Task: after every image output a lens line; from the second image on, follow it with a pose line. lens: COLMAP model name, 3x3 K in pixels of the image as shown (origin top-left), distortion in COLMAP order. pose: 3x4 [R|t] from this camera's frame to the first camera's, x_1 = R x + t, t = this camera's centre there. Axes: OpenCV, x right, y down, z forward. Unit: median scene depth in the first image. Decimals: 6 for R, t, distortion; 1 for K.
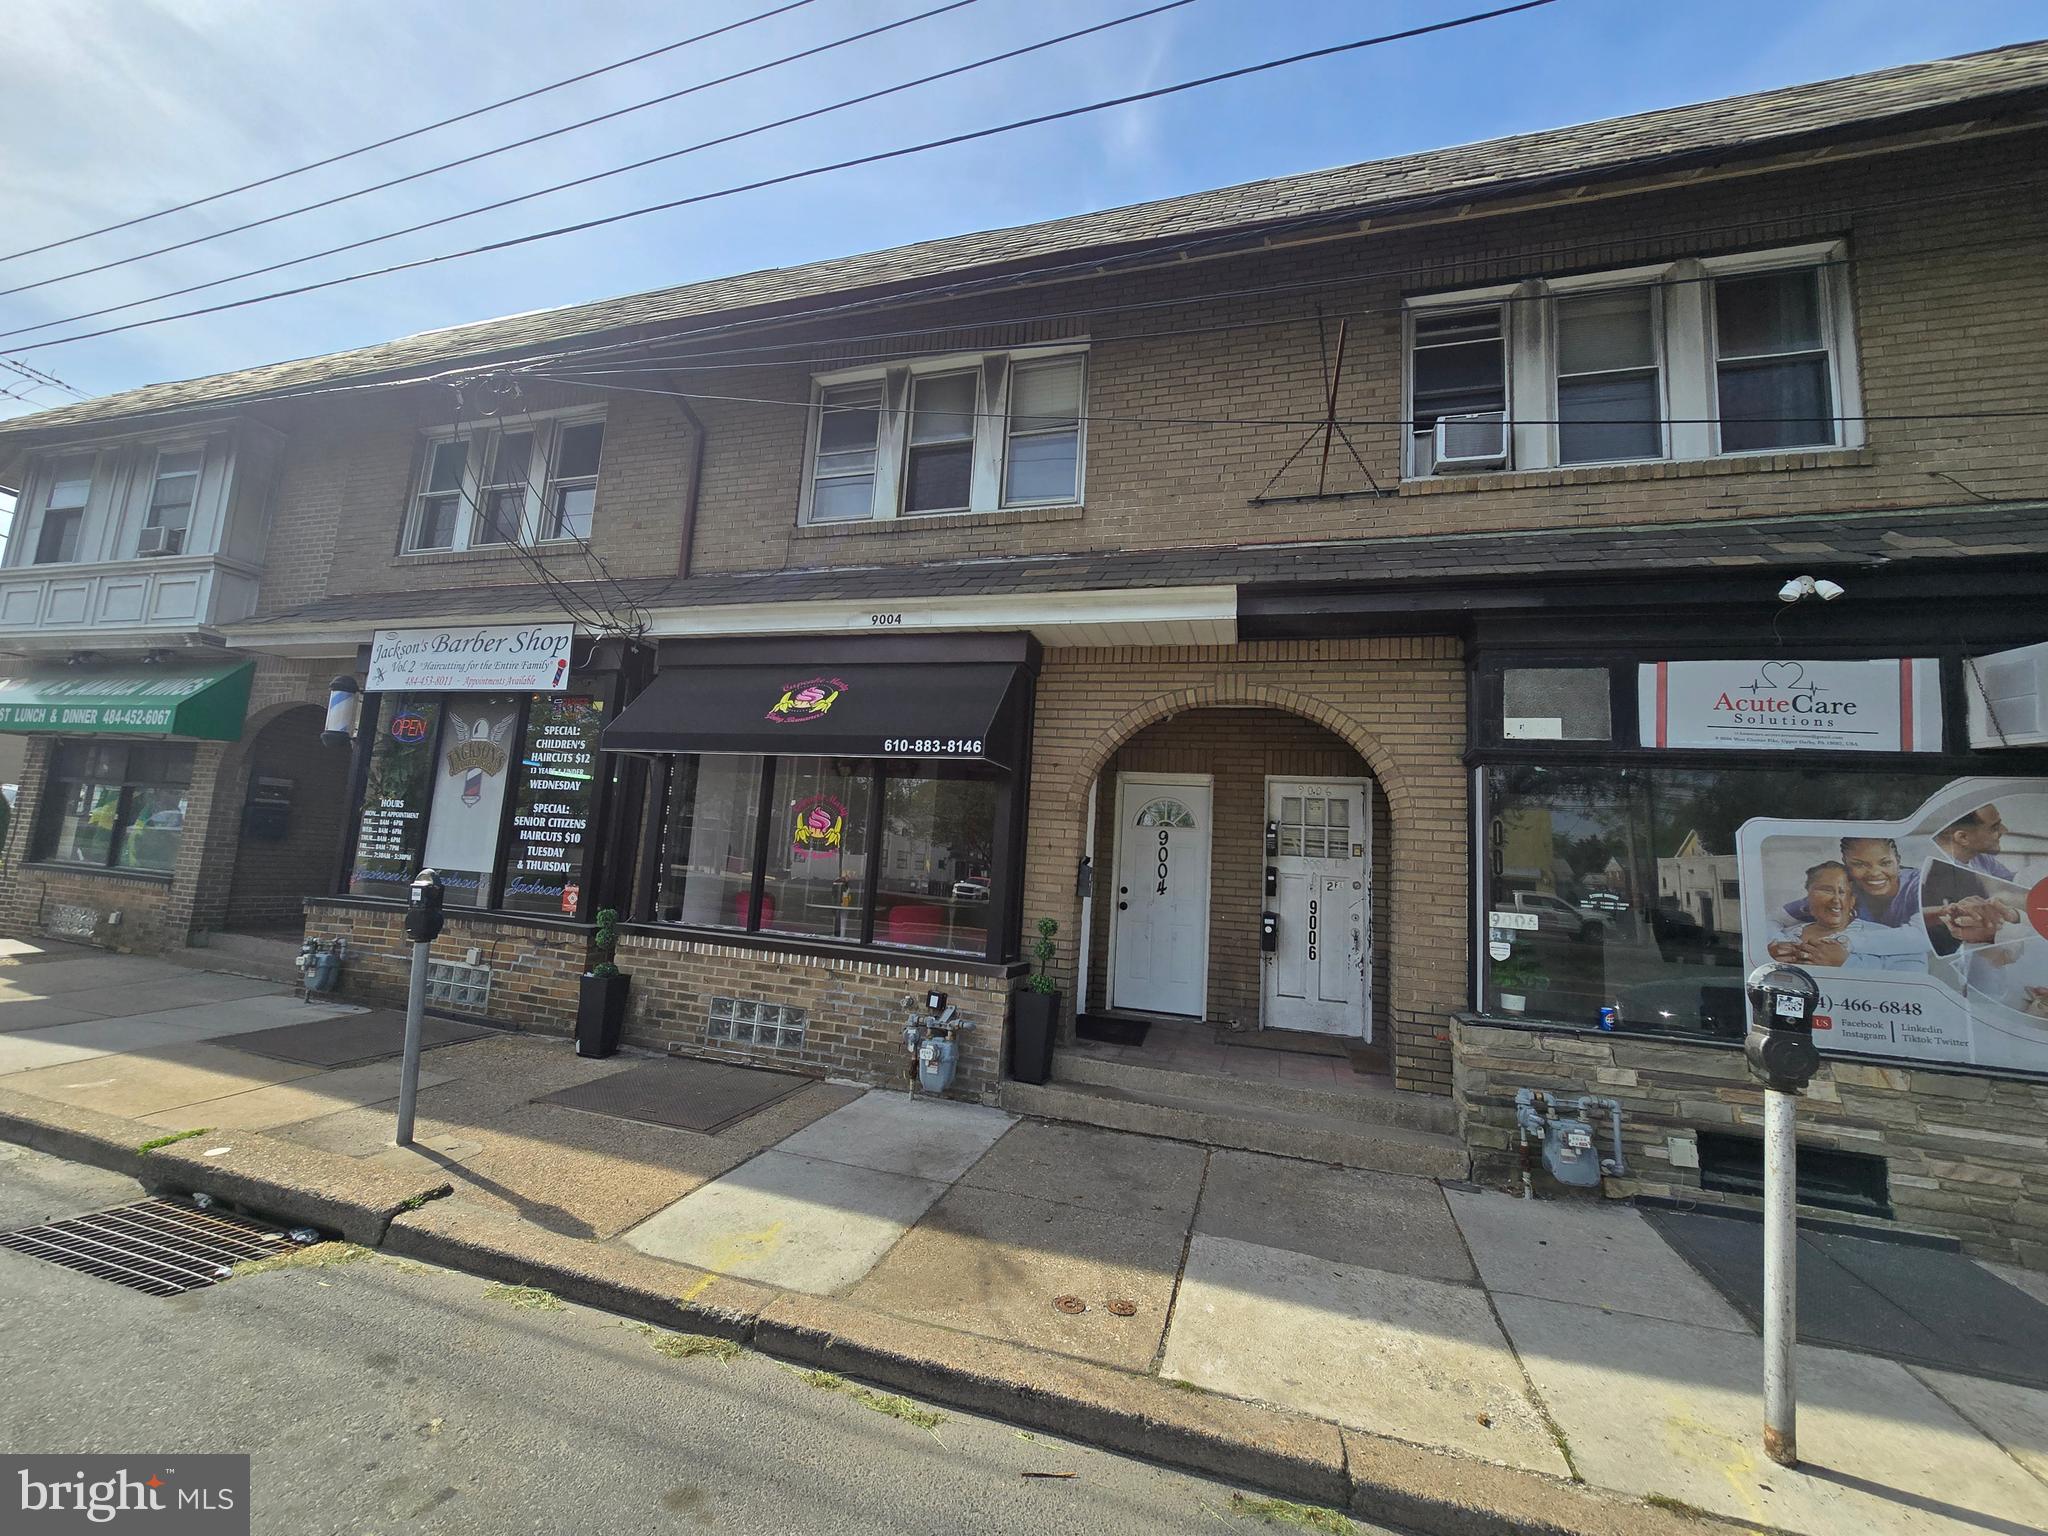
lens RADIAL K [[846.5, 0, 1010.6], [0, 846.5, 763.3], [0, 0, 1]] dist [-0.007398, 0.002591]
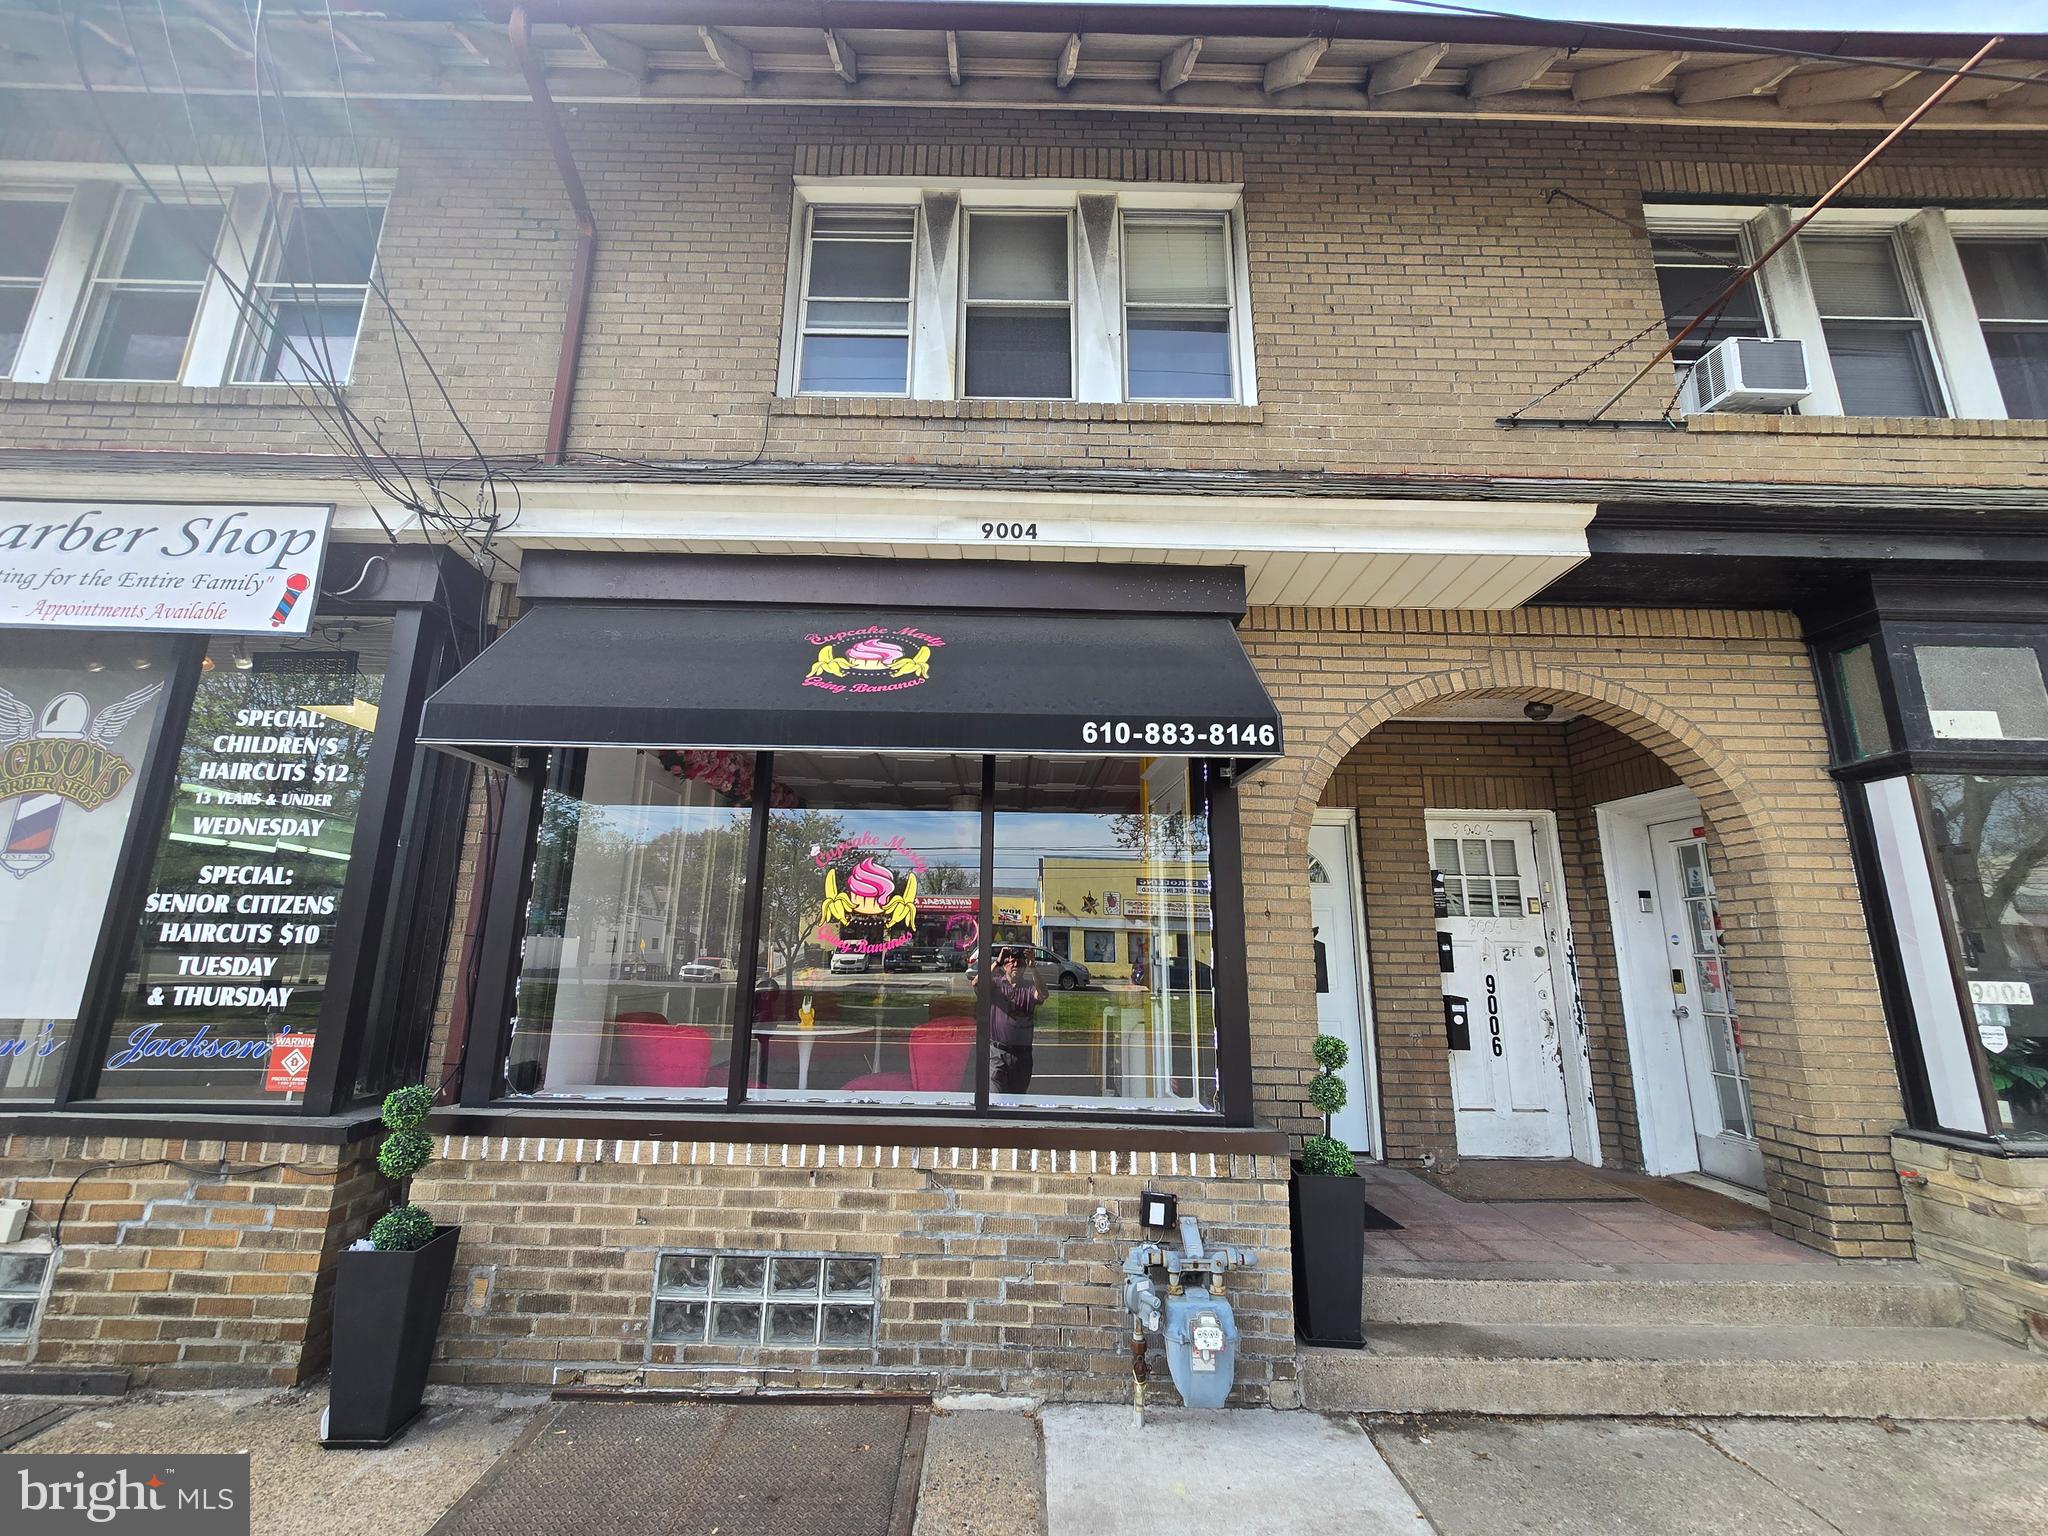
lens RADIAL K [[846.5, 0, 1014.5], [0, 846.5, 760.1], [0, 0, 1]] dist [-0.007398, 0.002591]
pose [[0.948373, 0.020434, 0.316500, -0.331635], [0.007064, 0.996314, -0.085489, 0.038252], [-0.317080, 0.083311, 0.944733, 0.470526]]
